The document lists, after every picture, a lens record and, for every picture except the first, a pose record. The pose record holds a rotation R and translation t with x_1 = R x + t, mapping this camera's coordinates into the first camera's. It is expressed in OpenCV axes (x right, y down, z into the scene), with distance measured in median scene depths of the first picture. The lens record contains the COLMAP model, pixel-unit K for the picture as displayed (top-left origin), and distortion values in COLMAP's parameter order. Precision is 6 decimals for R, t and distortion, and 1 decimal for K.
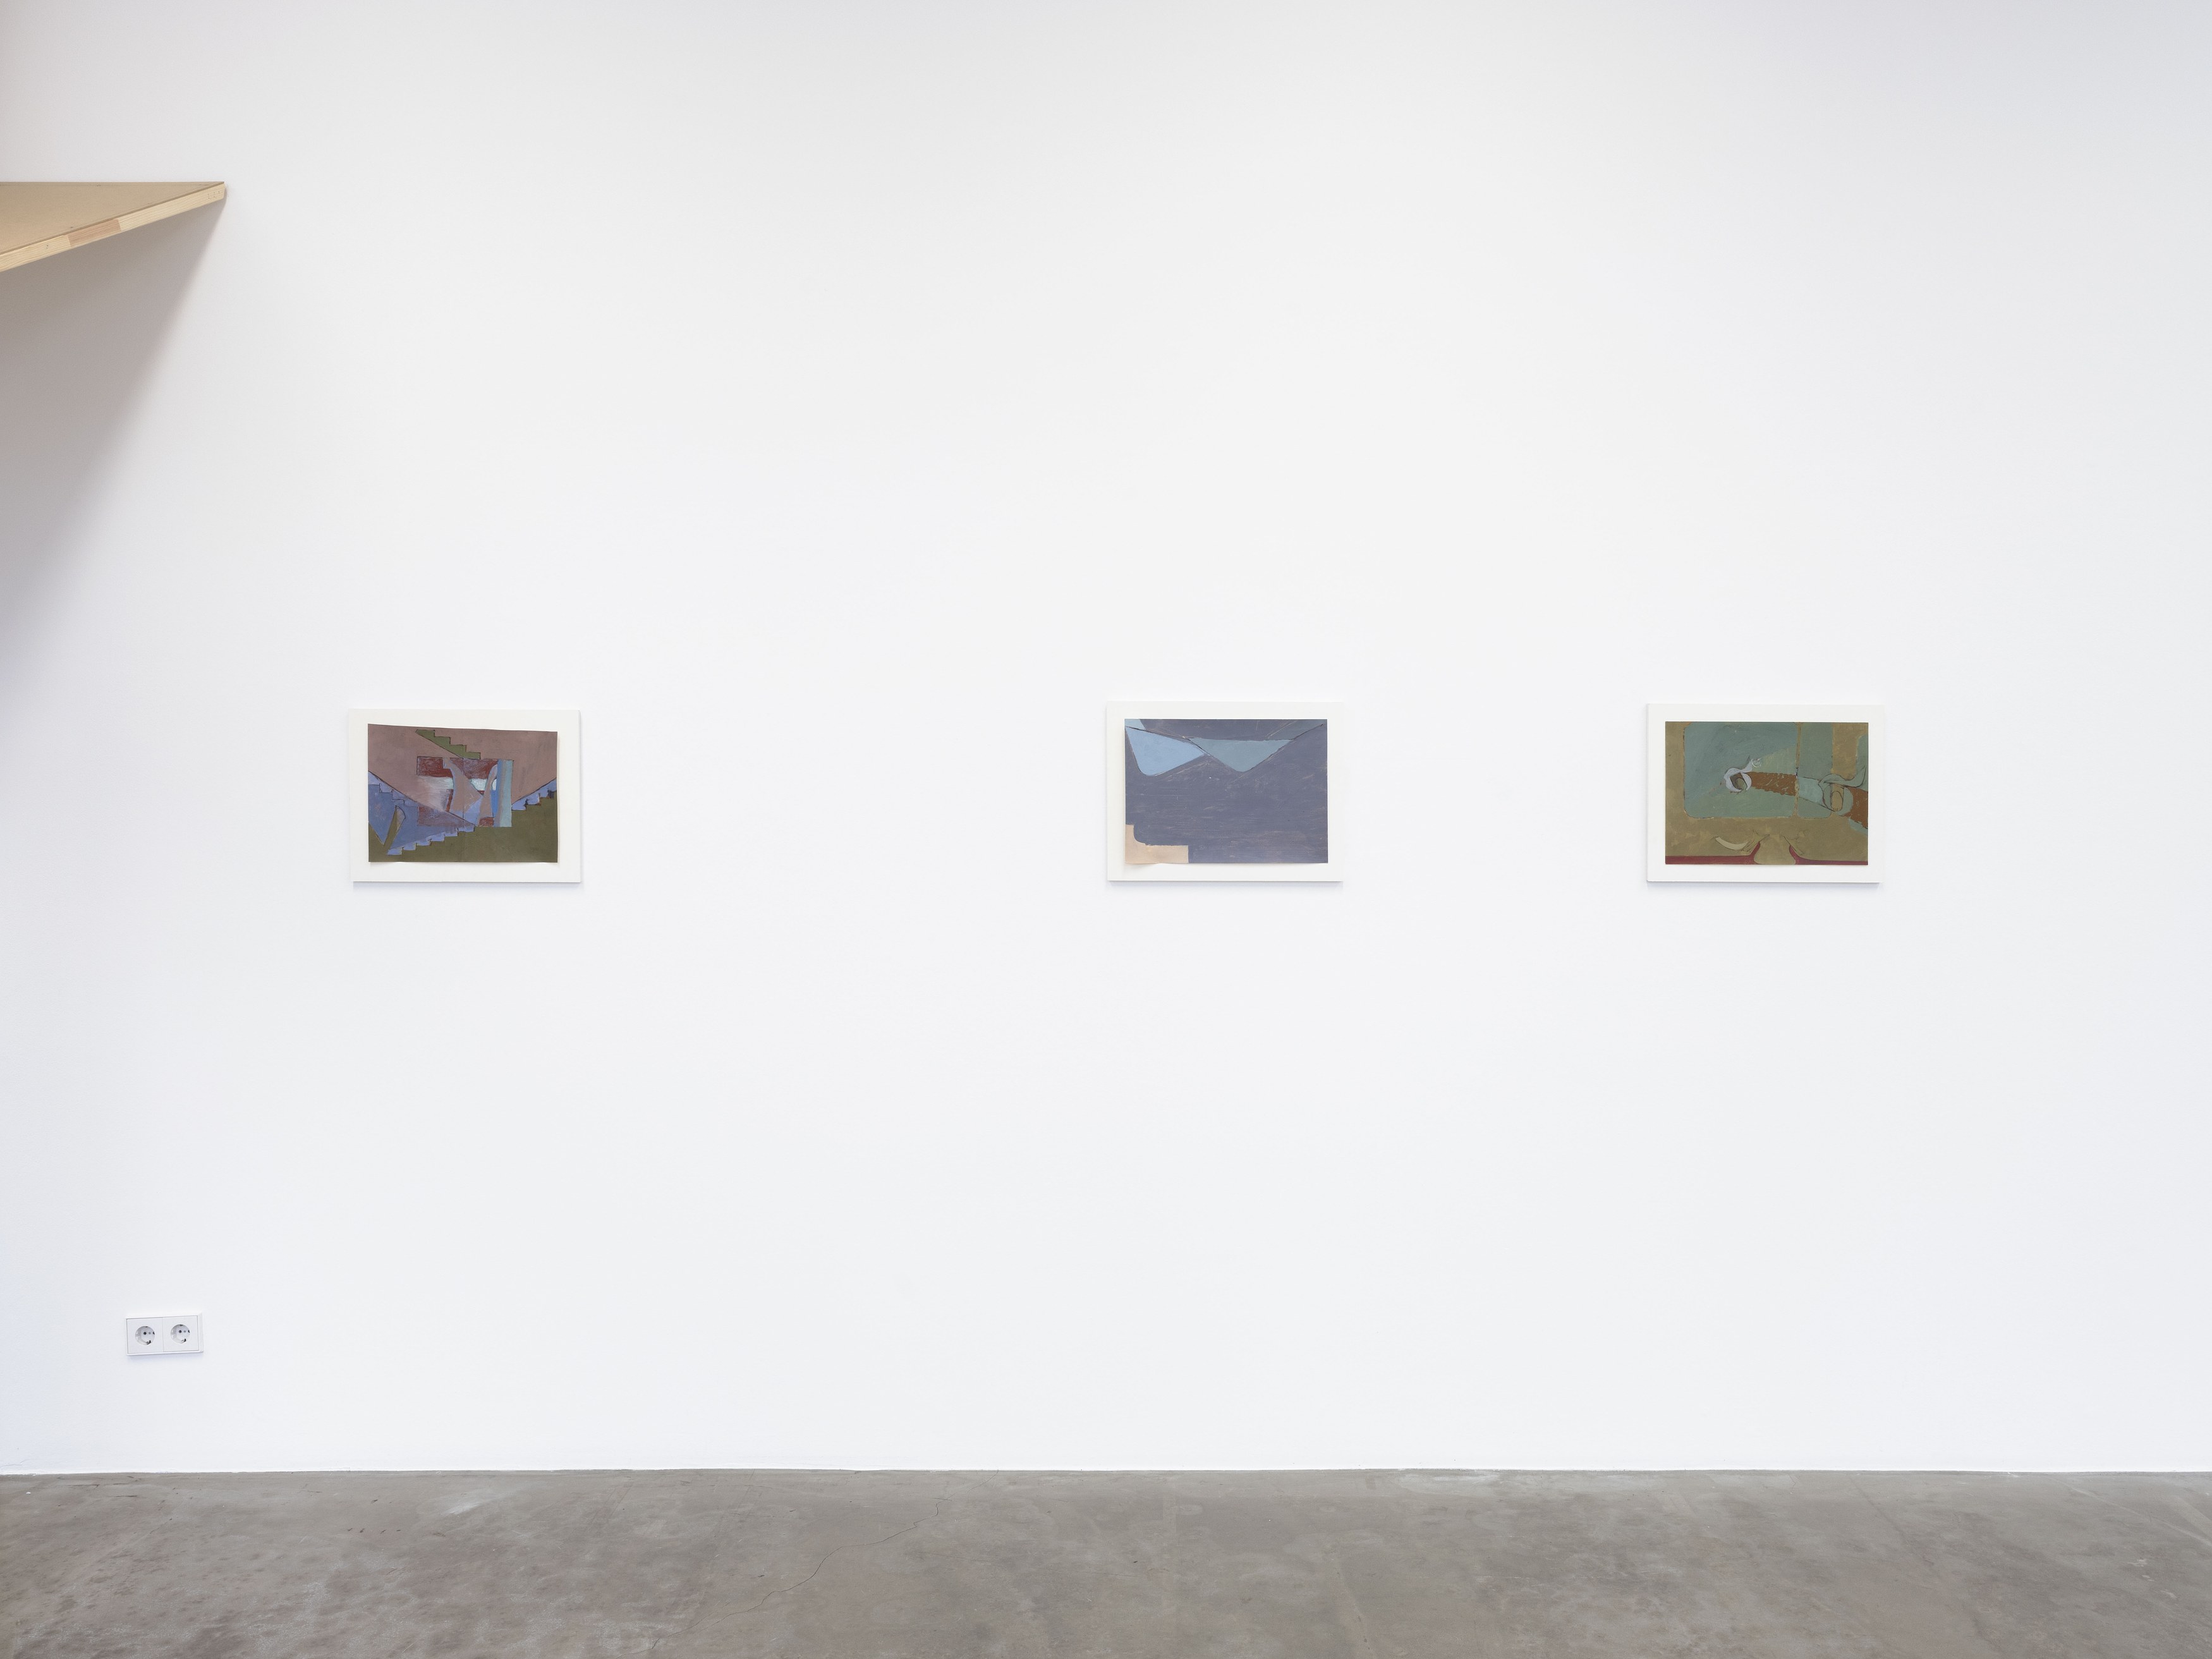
lens RADIAL K [[1812.8, 0, 1204.6], [0, 1812.8, 801.1], [0, 0, 1]] dist [-0.008015, 0.020979]
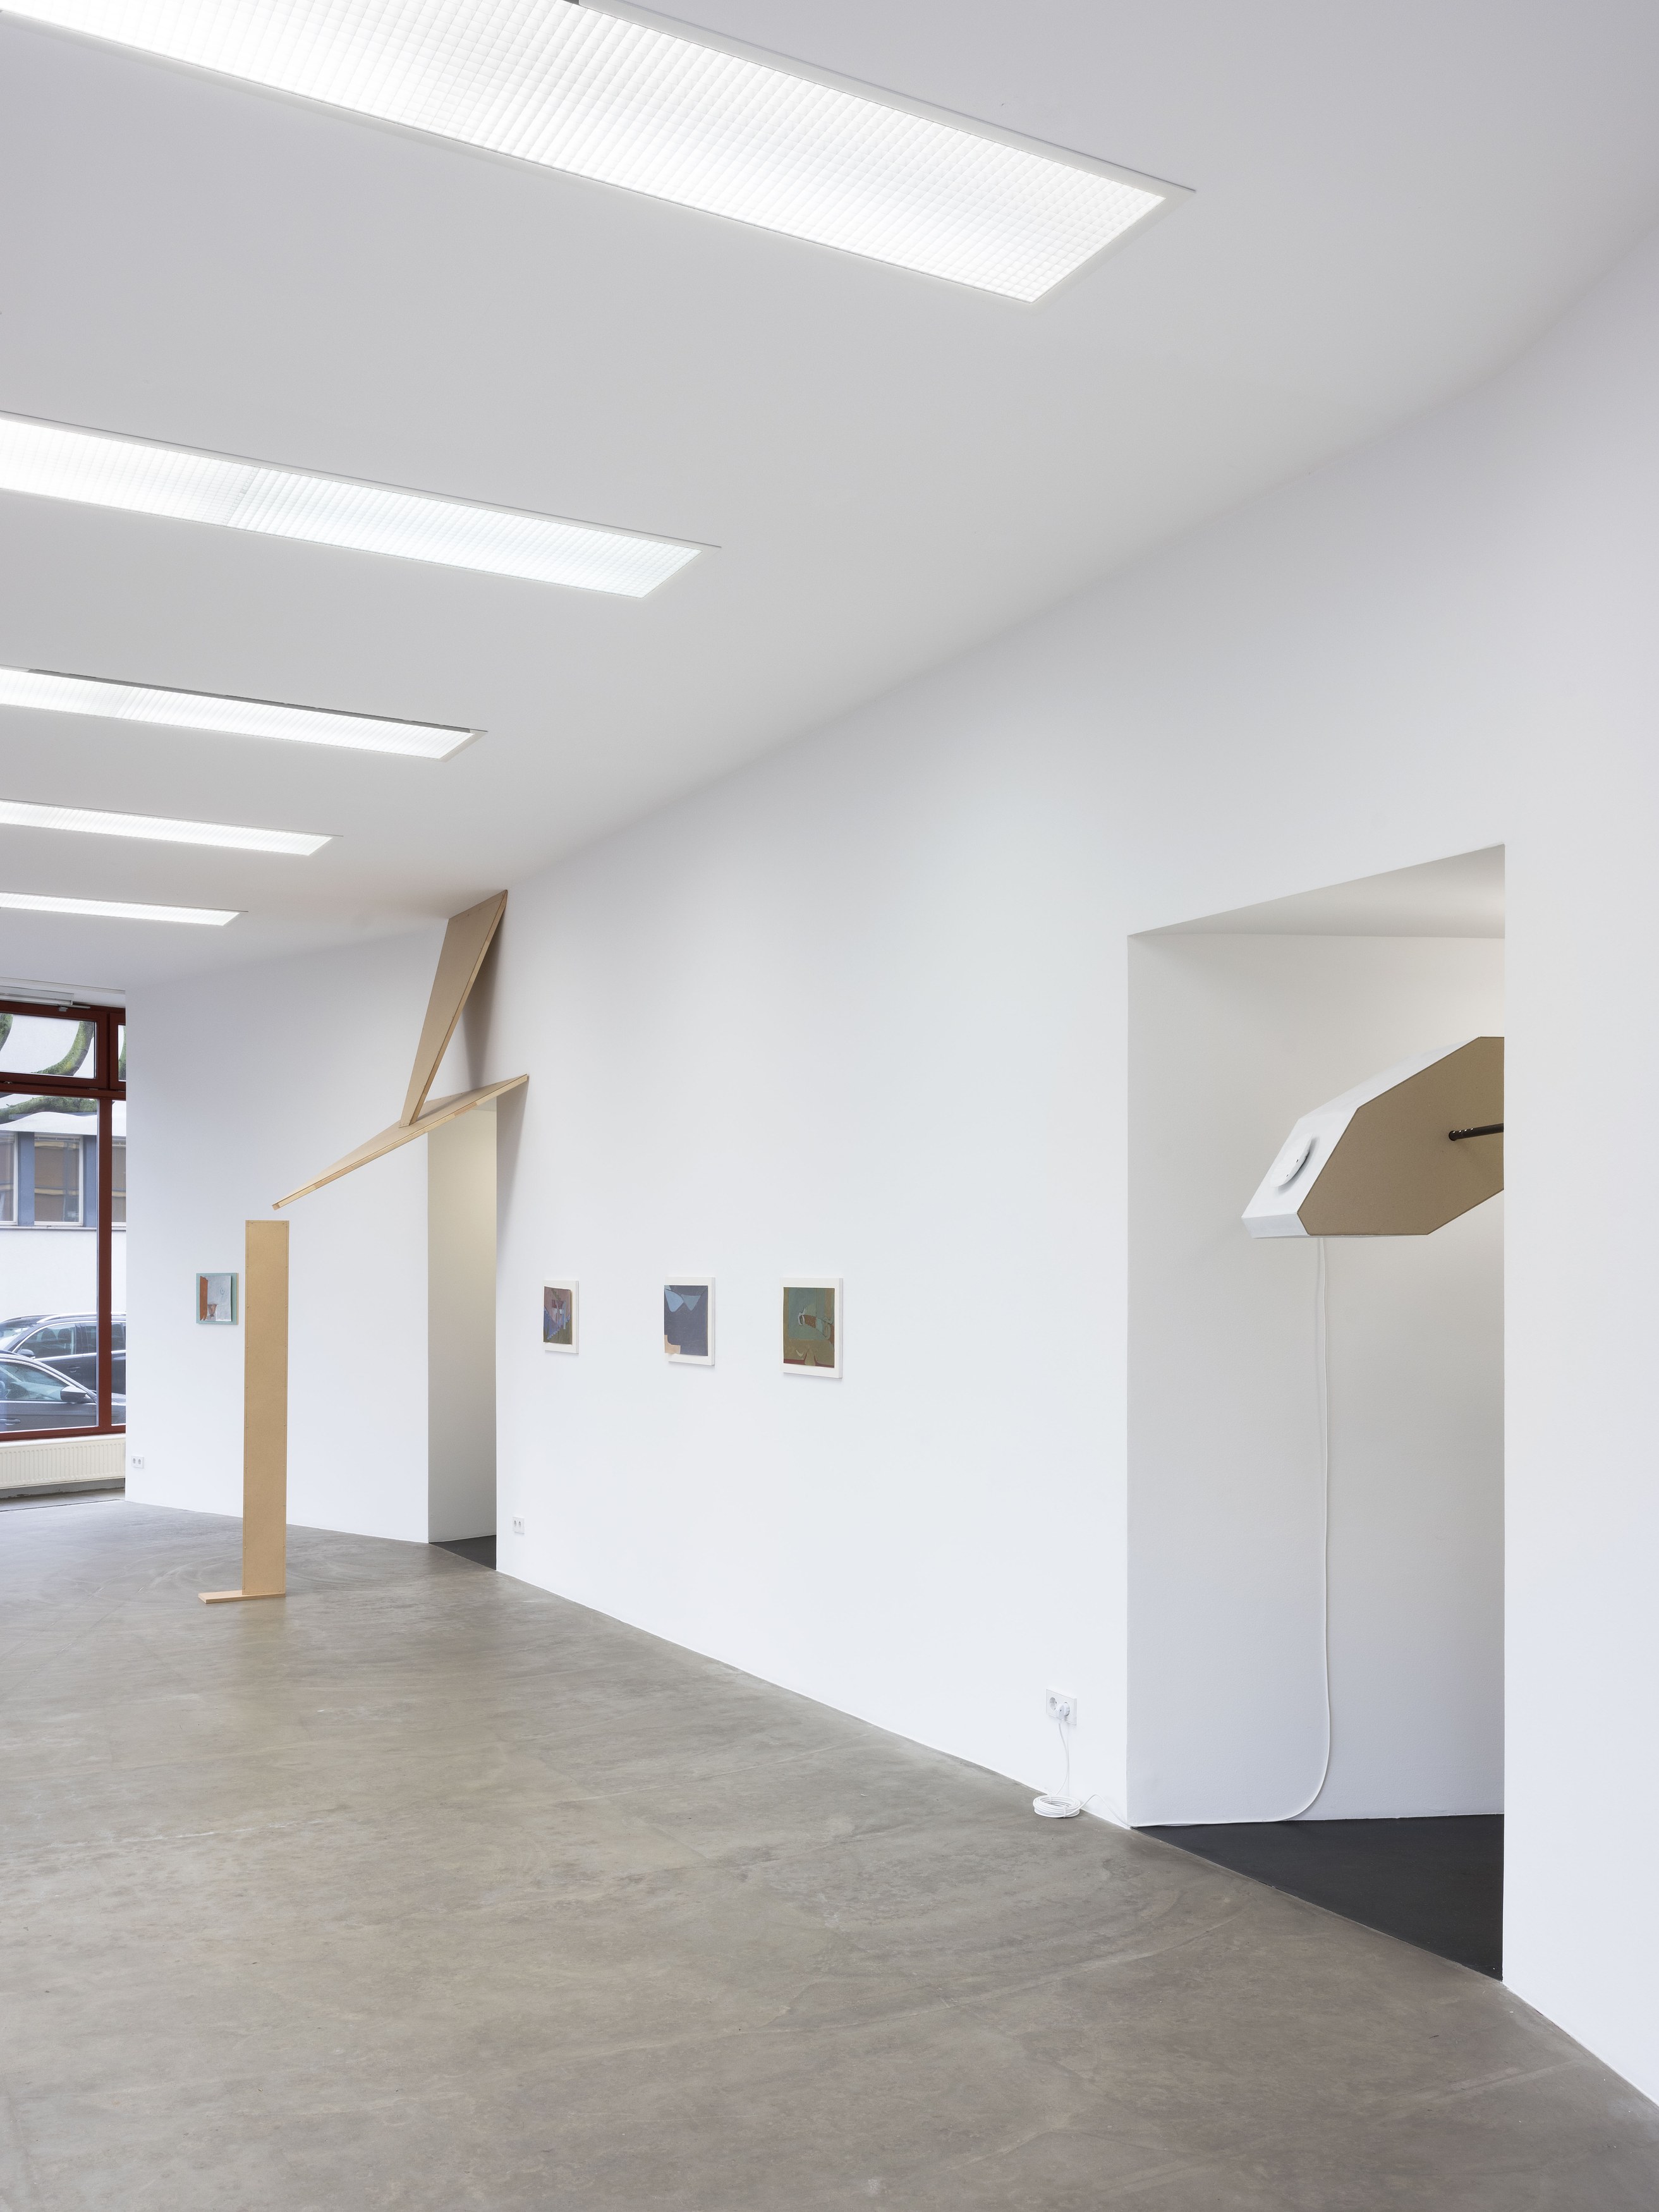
lens RADIAL K [[1812.8, 0, 770.6], [0, 1812.8, 1233.3], [0, 0, 1]] dist [-0.008015, 0.020979]
pose [[0.472410, -0.024981, -0.881025, 2.045176], [-0.002960, 0.999548, -0.029929, -0.046164], [0.881374, 0.016747, 0.472123, 0.104474]]
